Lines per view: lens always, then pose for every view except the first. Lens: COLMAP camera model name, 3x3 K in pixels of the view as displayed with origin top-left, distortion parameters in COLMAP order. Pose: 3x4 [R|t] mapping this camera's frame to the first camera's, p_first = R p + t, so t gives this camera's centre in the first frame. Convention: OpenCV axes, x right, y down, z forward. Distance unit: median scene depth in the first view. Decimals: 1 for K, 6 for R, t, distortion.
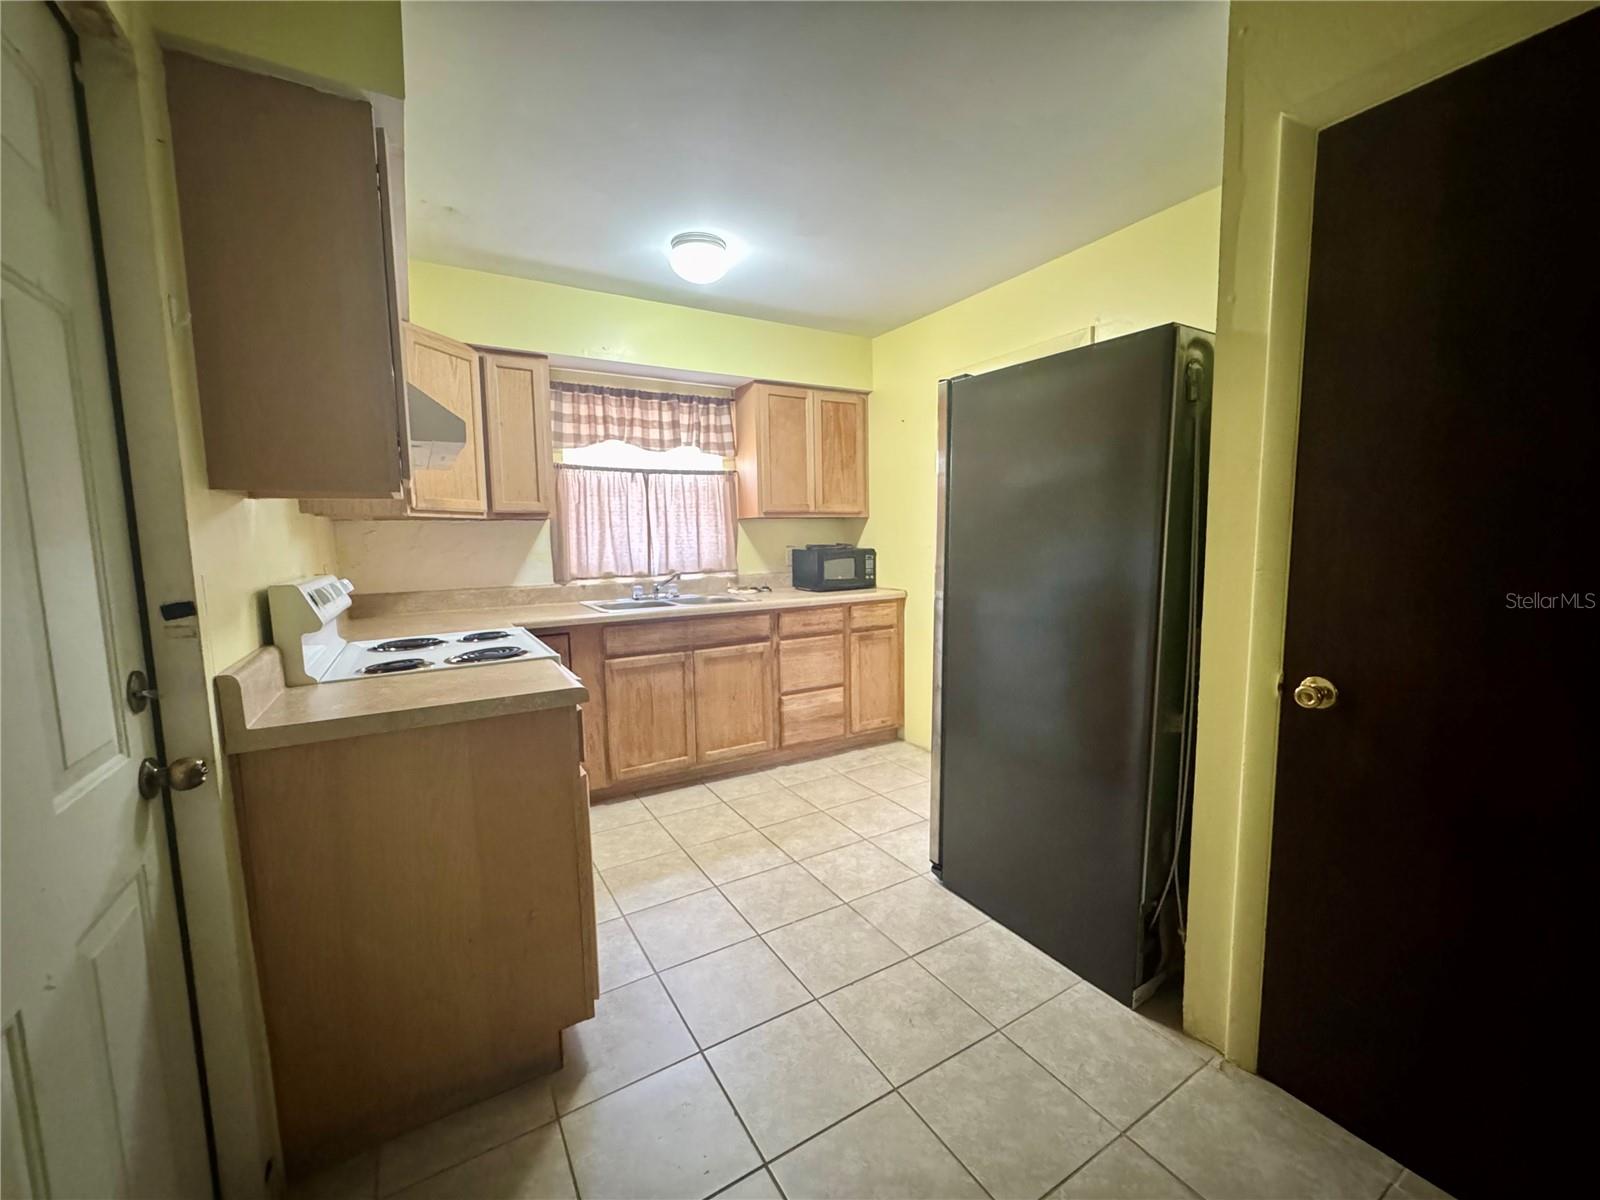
lens RADIAL K [[645.0, 0, 802.0], [0, 645.0, 602.3], [0, 0, 1]] dist [0.002457, 0.001790]
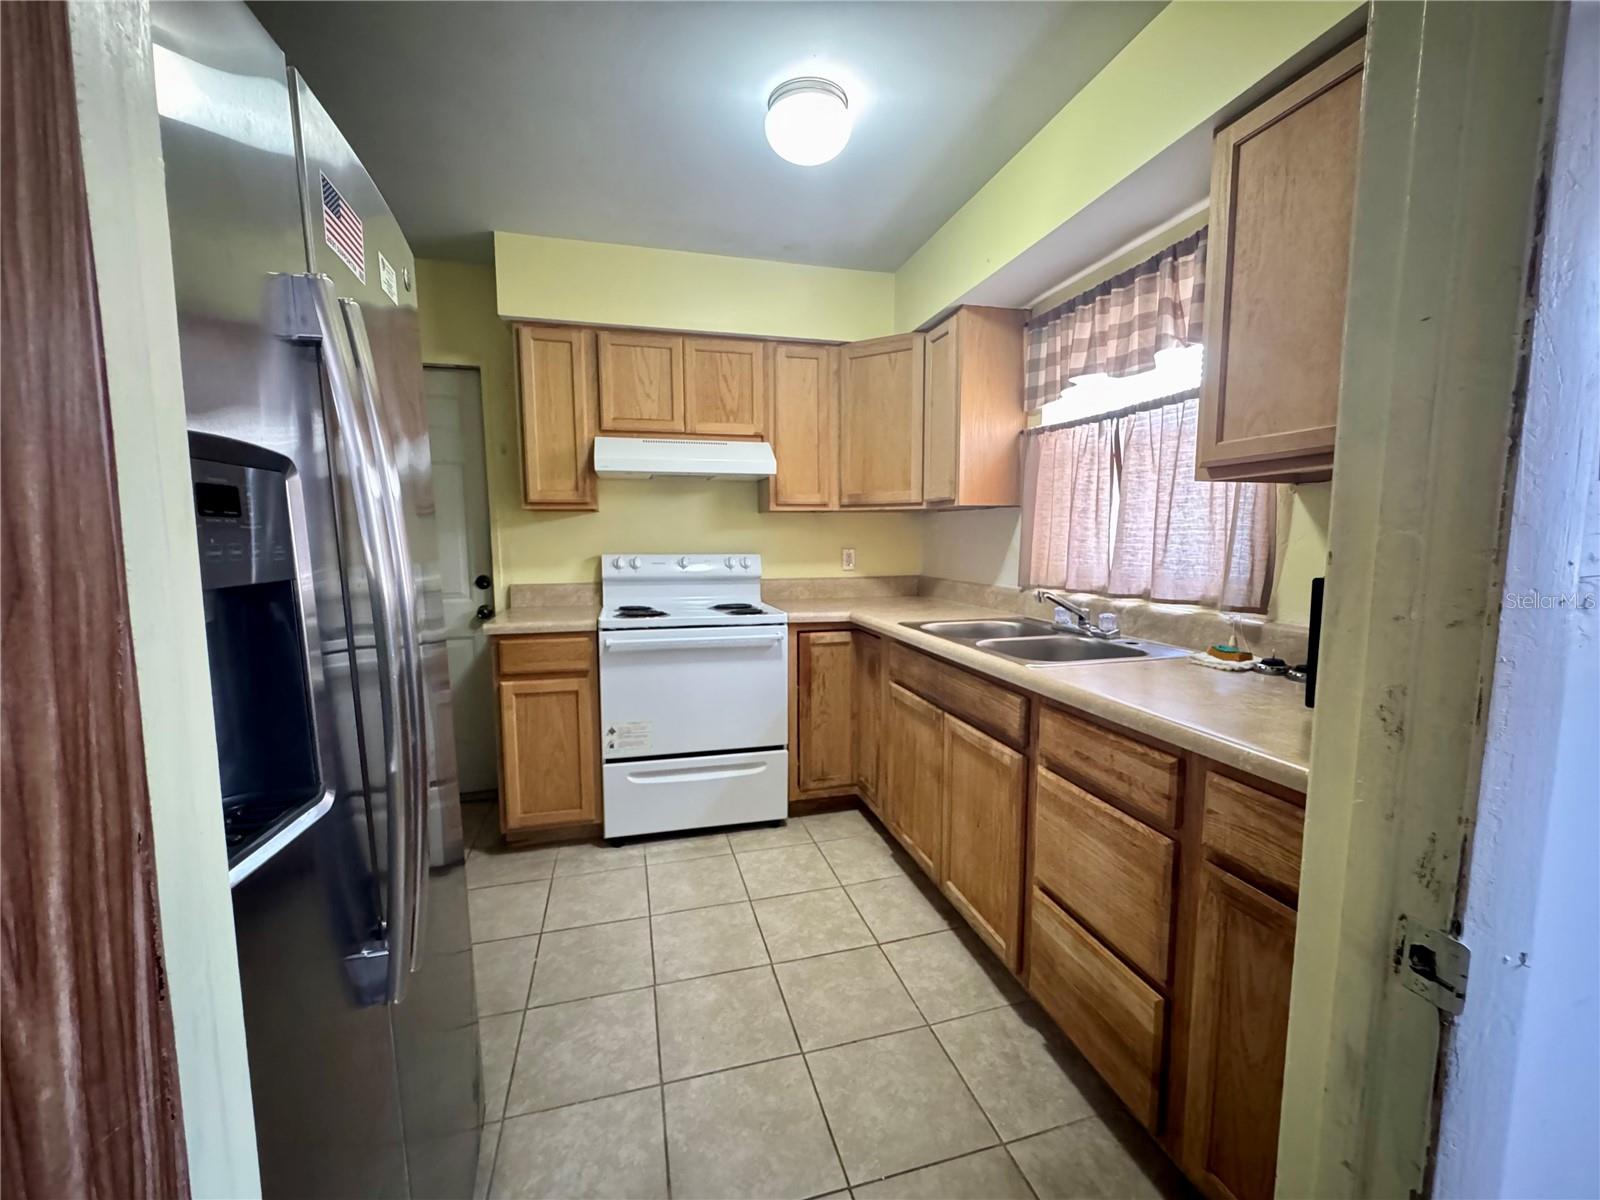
lens RADIAL K [[645.0, 0, 793.2], [0, 645.0, 599.2], [0, 0, 1]] dist [0.002457, 0.001790]
pose [[-0.278167, 0.115782, -0.953529, 0.414935], [-0.088604, 0.985383, 0.145498, -0.100247], [0.956437, 0.124959, -0.263842, 0.911896]]
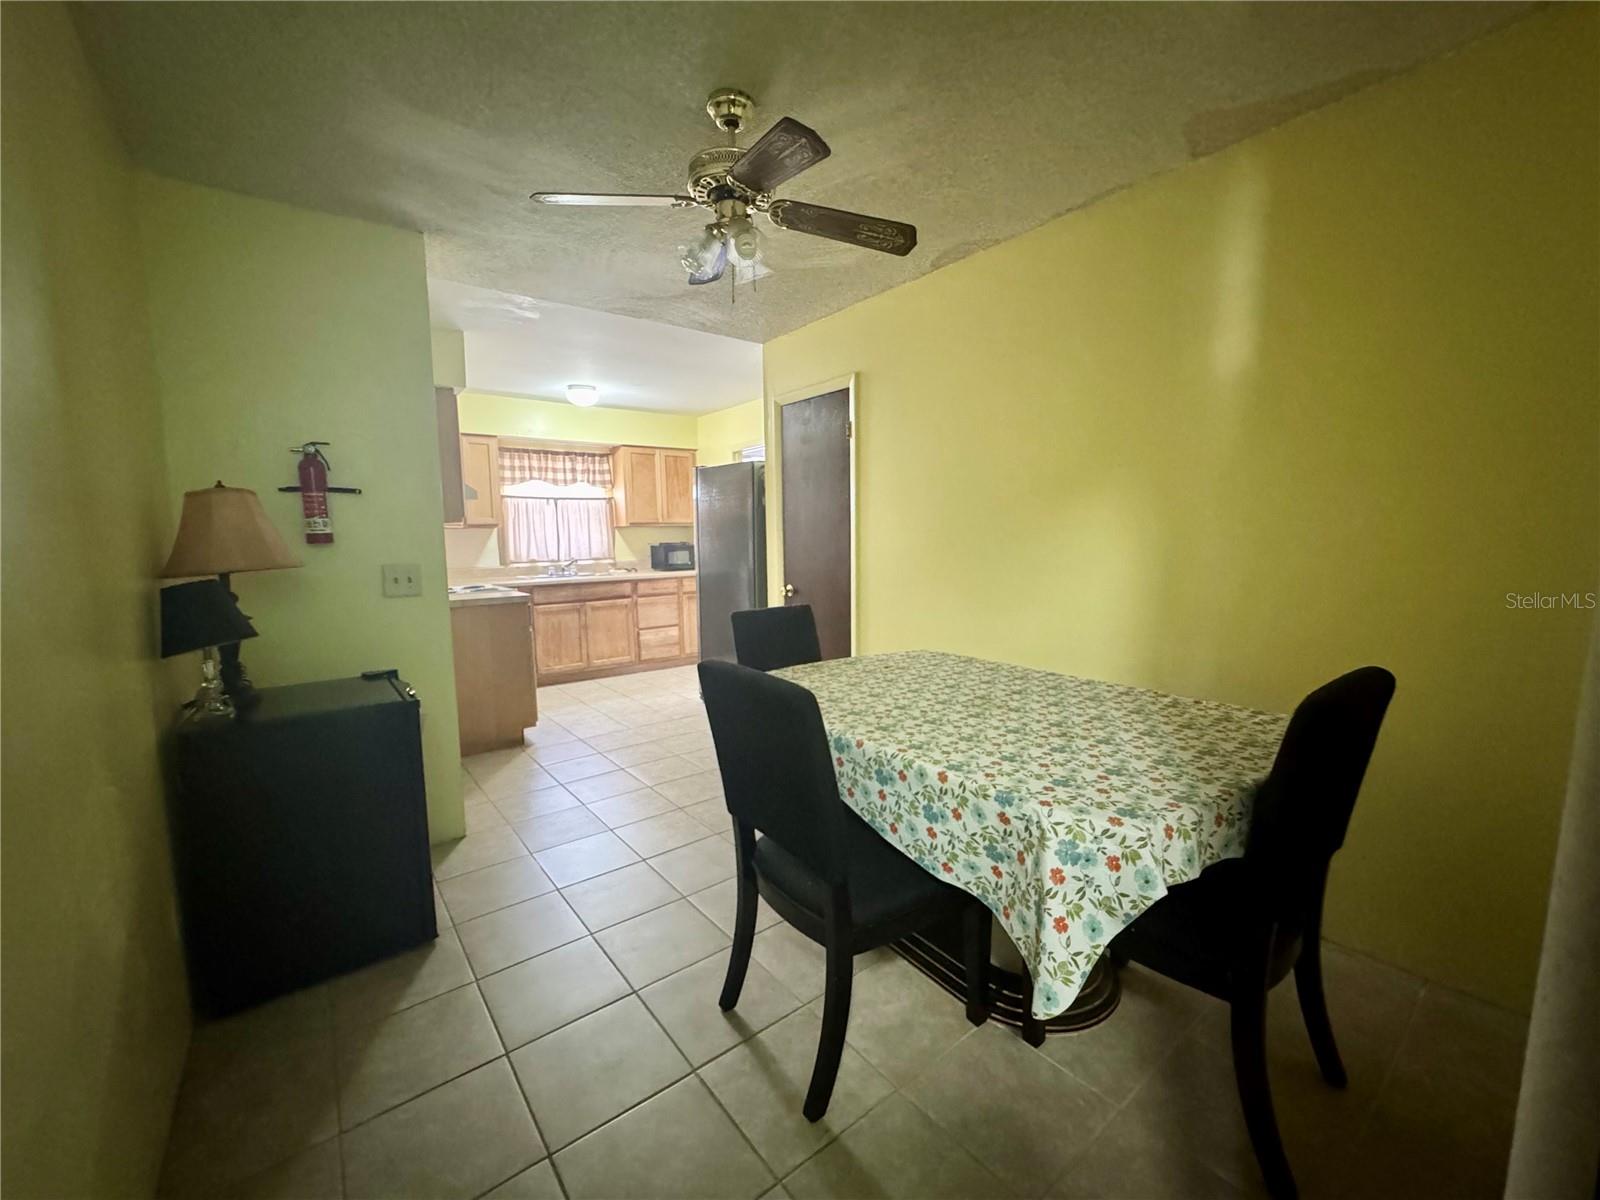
lens RADIAL K [[645.0, 0, 797.1], [0, 645.0, 601.8], [0, 0, 1]] dist [0.002457, 0.001790]
pose [[0.993349, -0.013618, 0.114337, 0.184815], [0.013965, 0.999900, -0.002234, 0.076499], [-0.114295, 0.003816, 0.993439, -0.732185]]
